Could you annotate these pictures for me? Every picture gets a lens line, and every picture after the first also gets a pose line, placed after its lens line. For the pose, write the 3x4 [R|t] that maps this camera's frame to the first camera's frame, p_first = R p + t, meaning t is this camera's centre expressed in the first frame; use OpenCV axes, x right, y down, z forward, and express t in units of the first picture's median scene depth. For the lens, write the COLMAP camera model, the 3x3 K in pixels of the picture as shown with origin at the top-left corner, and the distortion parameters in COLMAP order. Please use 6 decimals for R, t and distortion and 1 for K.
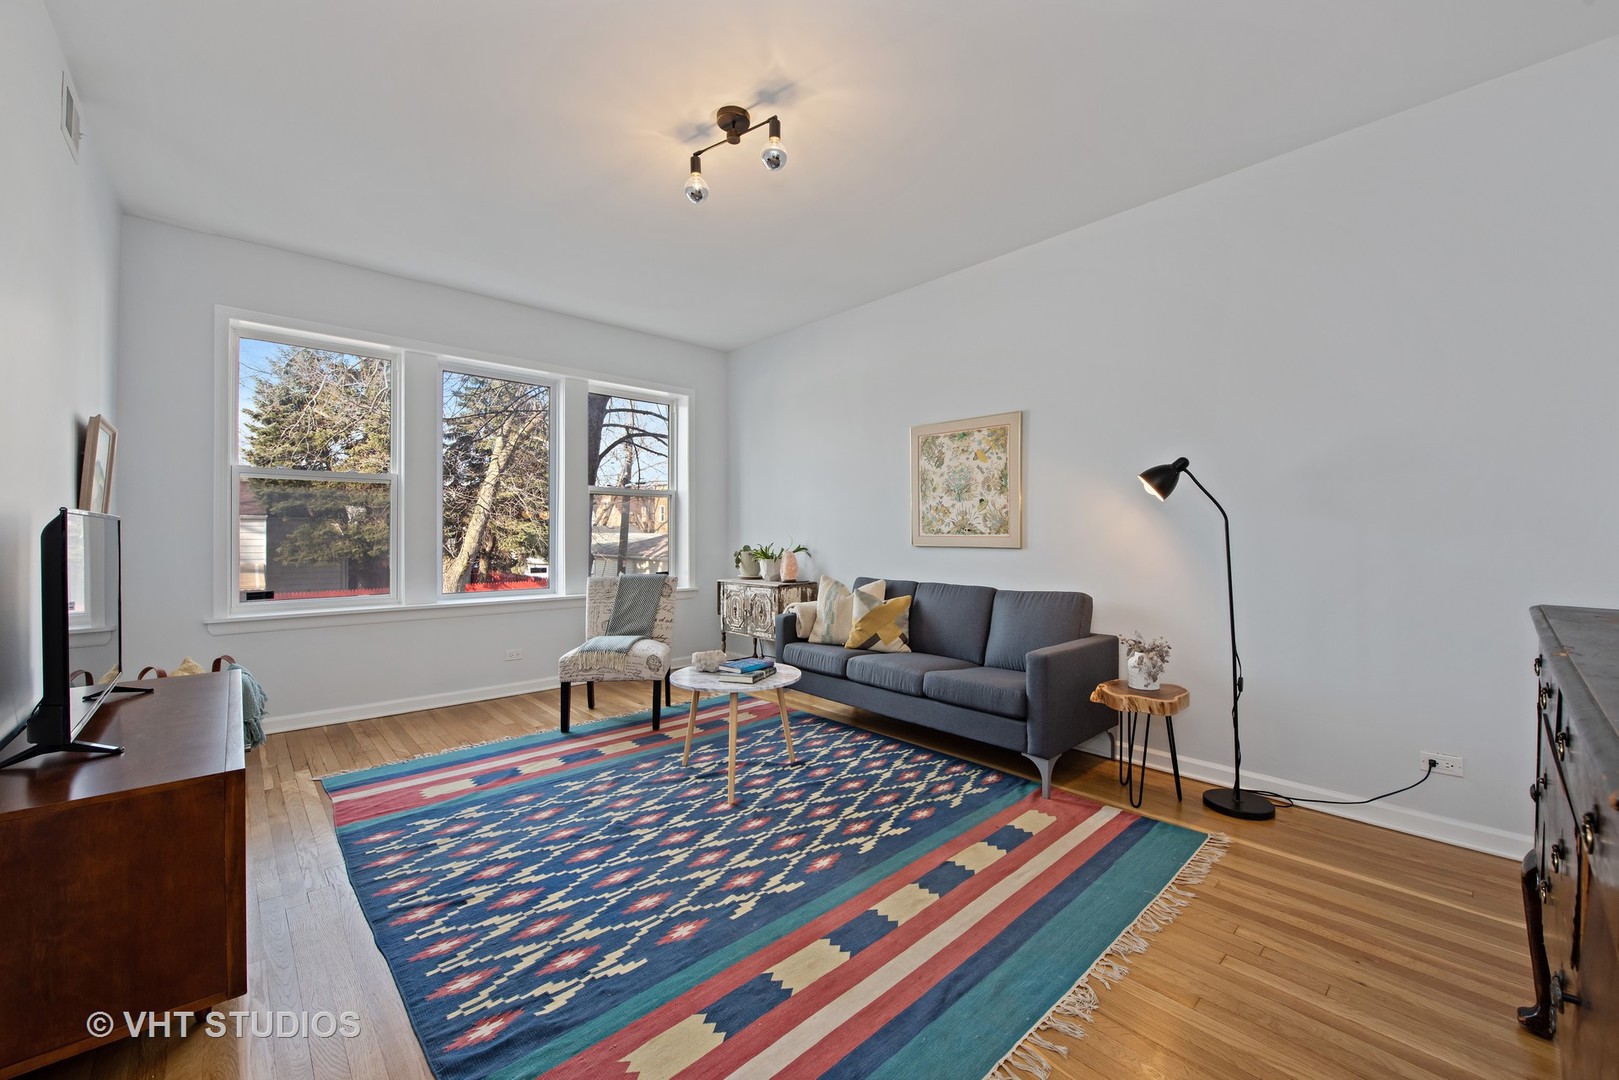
lens RADIAL K [[639.3, 0, 809.6], [0, 639.3, 540.4], [0, 0, 1]] dist [-0.000301, -0.000130]
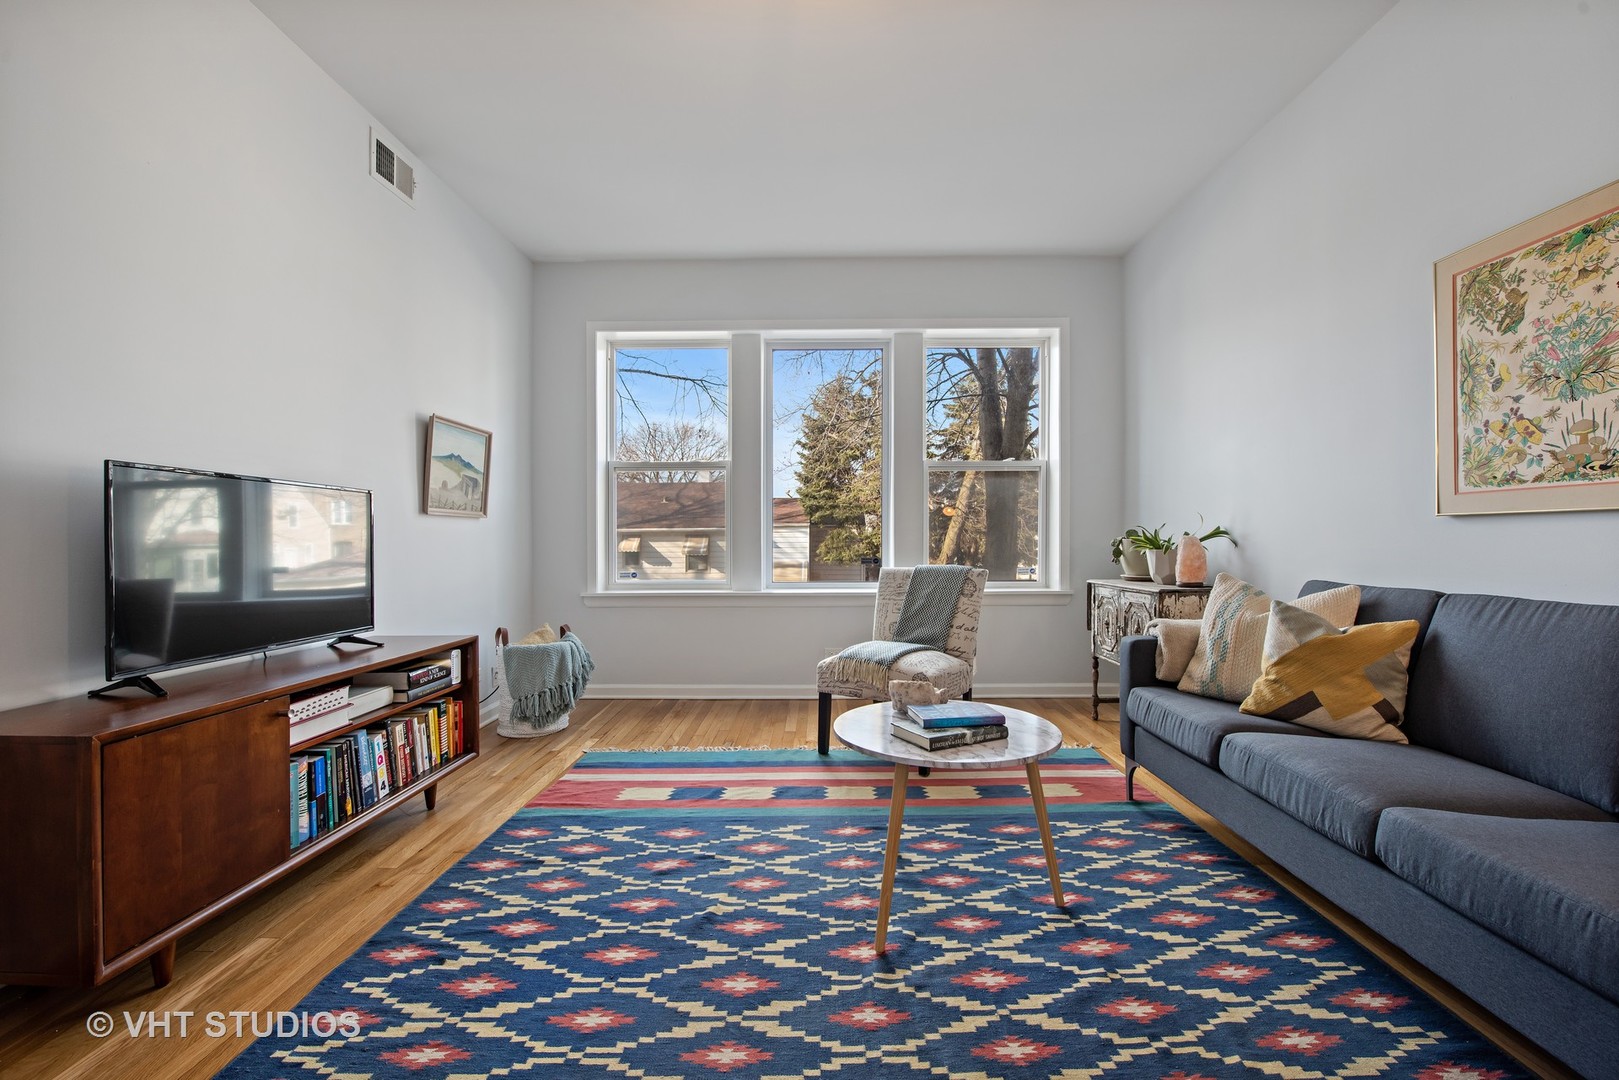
lens RADIAL K [[644.8, 0, 816.3], [0, 644.8, 562.9], [0, 0, 1]] dist [-0.015577, -0.003268]
pose [[0.734109, 0.016861, -0.678822, 0.154093], [0.000868, 0.999668, 0.025769, 0.033072], [0.679031, -0.019507, 0.733851, 0.380102]]
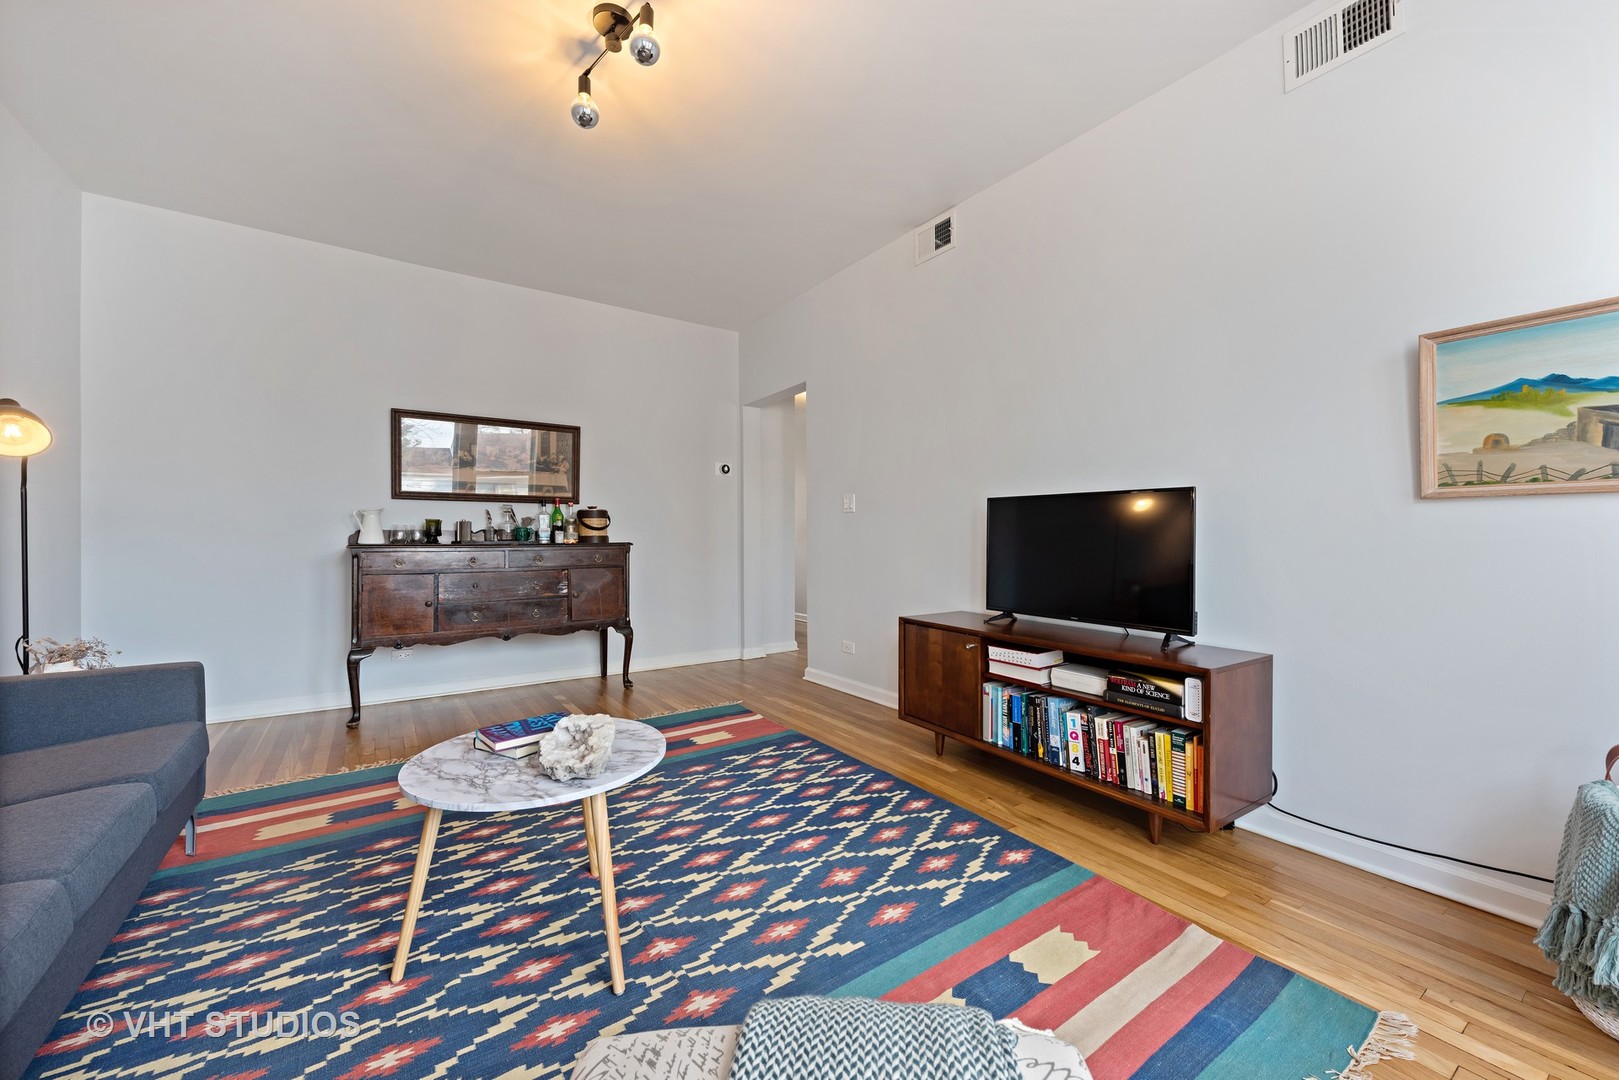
lens RADIAL K [[646.4, 0, 809.4], [0, 646.4, 525.9], [0, 0, 1]] dist [0.000346, -0.000021]
pose [[-0.988830, 0.002774, 0.149020, -0.328081], [0.002833, 0.999996, 0.000180, 0.013120], [-0.149019, 0.000601, -0.988834, 1.174086]]
